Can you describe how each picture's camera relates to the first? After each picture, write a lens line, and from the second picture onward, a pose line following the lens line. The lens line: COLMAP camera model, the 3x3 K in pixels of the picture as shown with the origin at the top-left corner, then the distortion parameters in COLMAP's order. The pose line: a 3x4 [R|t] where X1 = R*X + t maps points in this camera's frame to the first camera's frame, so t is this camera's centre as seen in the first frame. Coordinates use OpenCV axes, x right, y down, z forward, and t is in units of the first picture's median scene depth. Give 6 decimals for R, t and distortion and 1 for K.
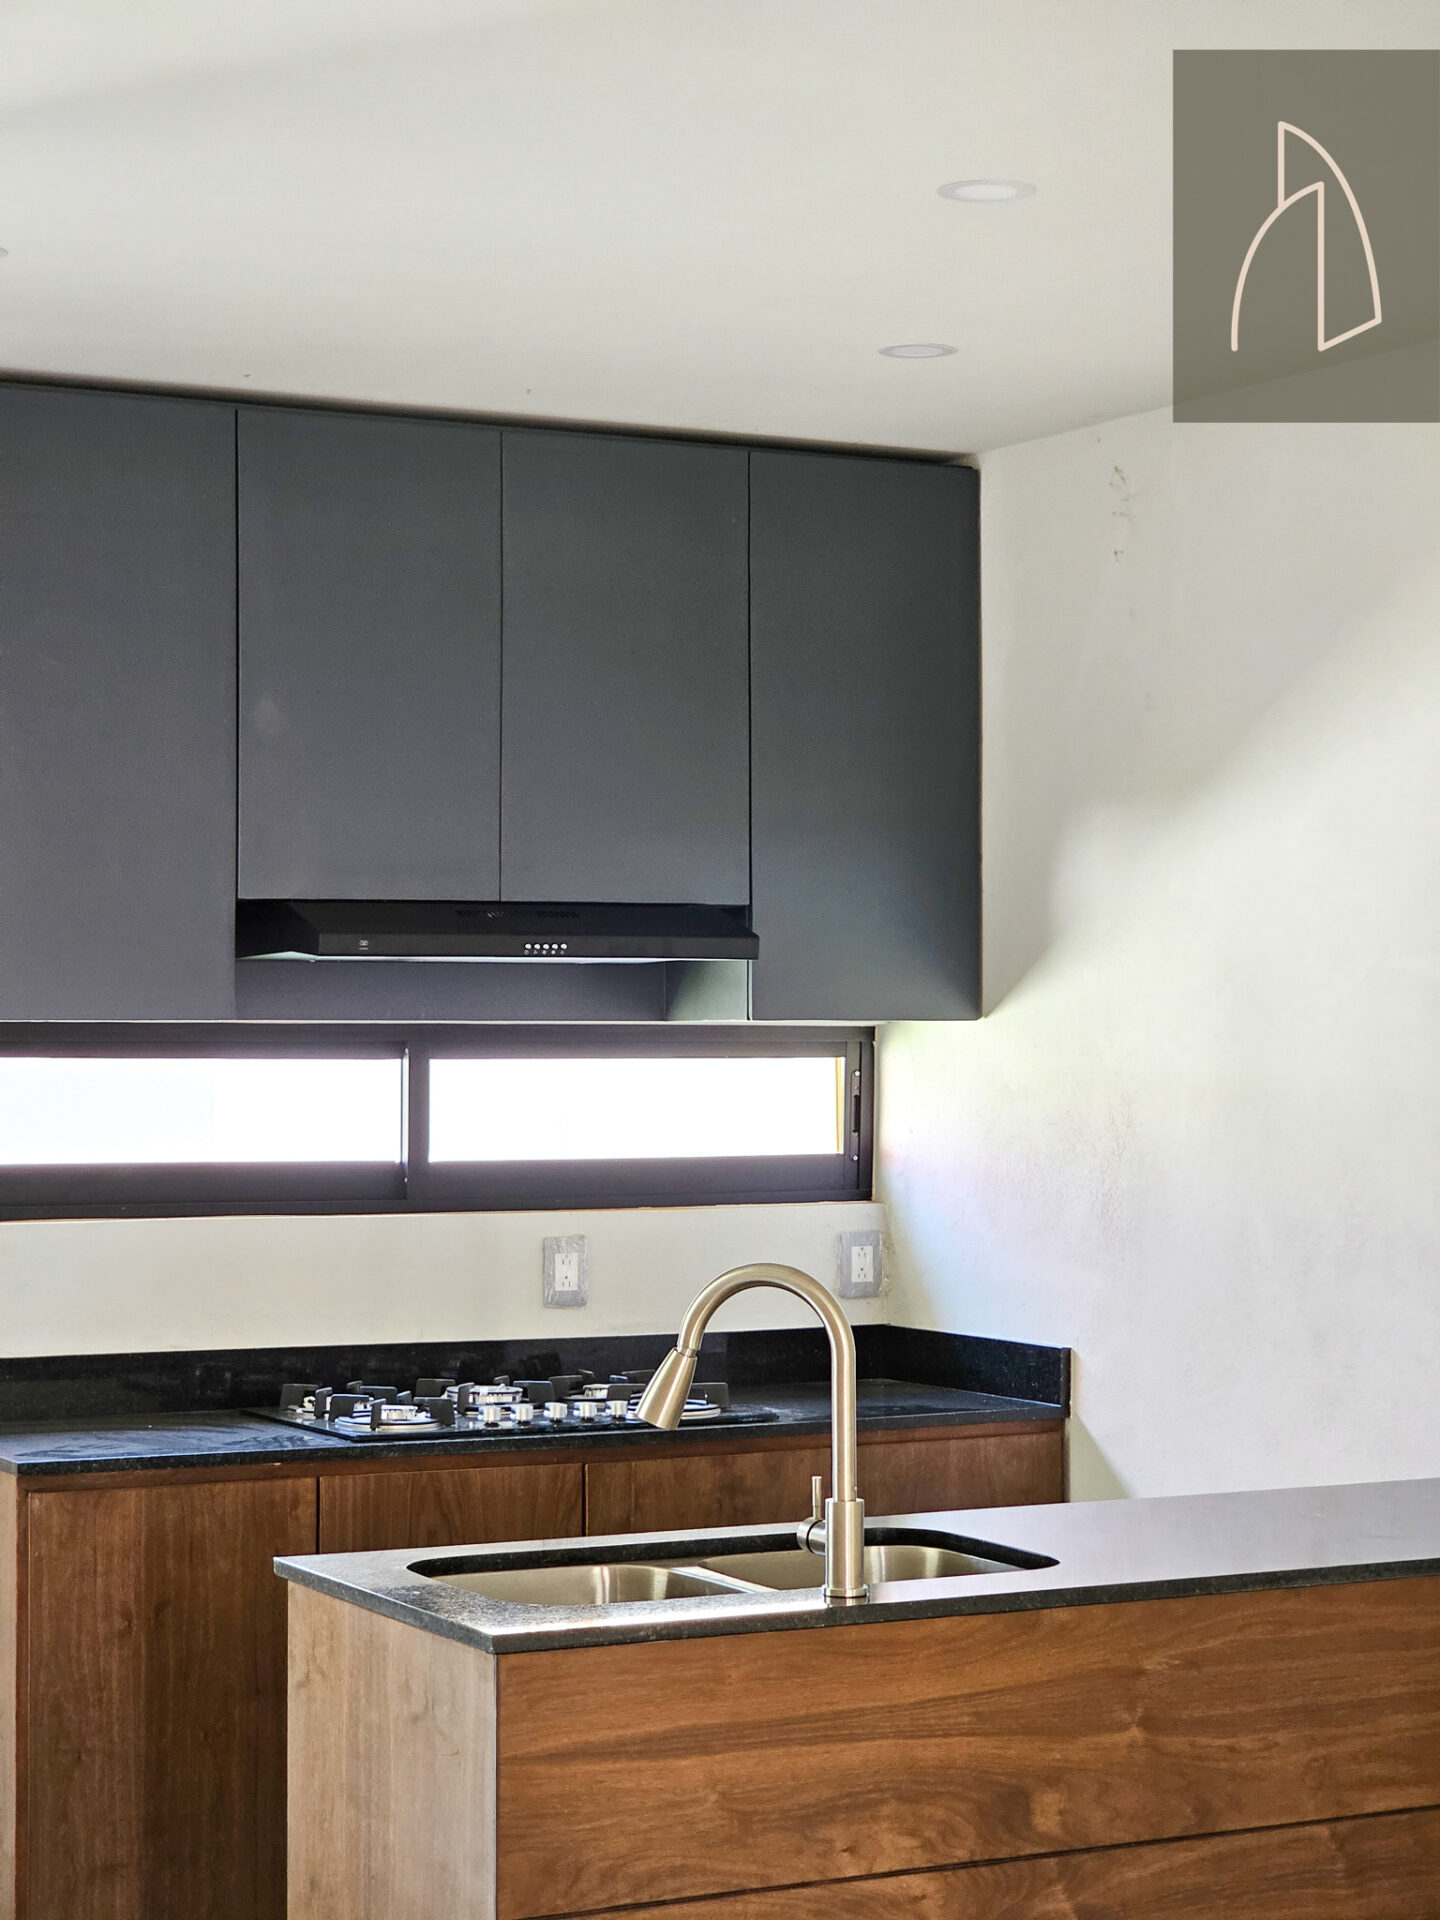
lens RADIAL K [[3848.4, 0, 720.0], [0, 3848.4, 960.0], [0, 0, 1]] dist [-0.658976, 0.064672]
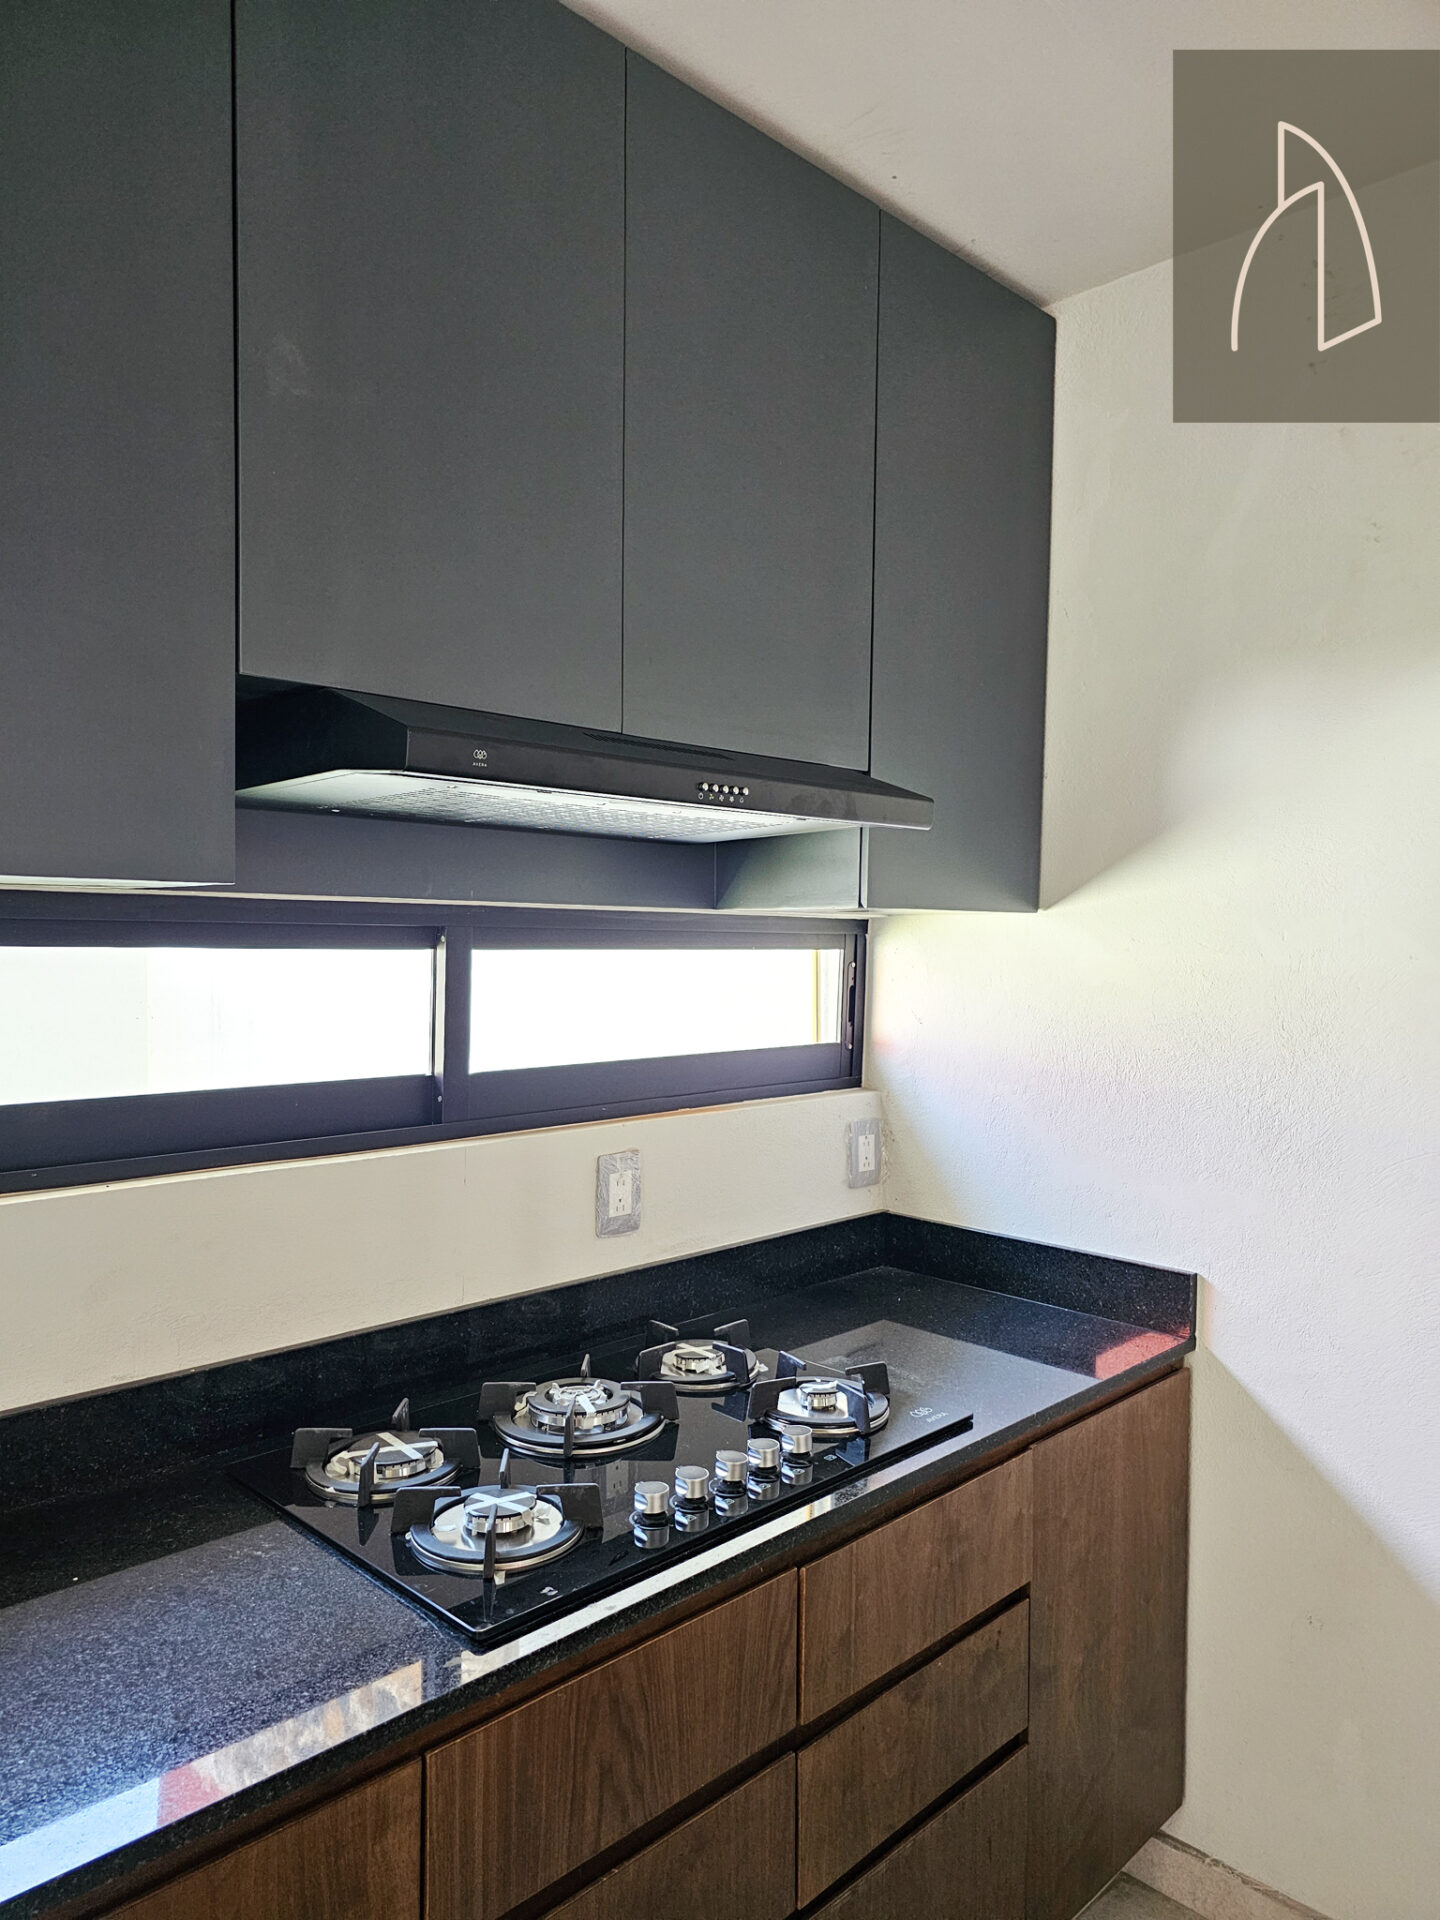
lens RADIAL K [[1292.9, 0, 715.9], [0, 1292.9, 998.1], [0, 0, 1]] dist [0.034411, -0.104776]
pose [[0.961100, -0.001780, 0.276195, -0.101117], [-0.017487, 0.997581, 0.067280, 0.016579], [-0.275647, -0.069492, 0.958744, 0.714328]]
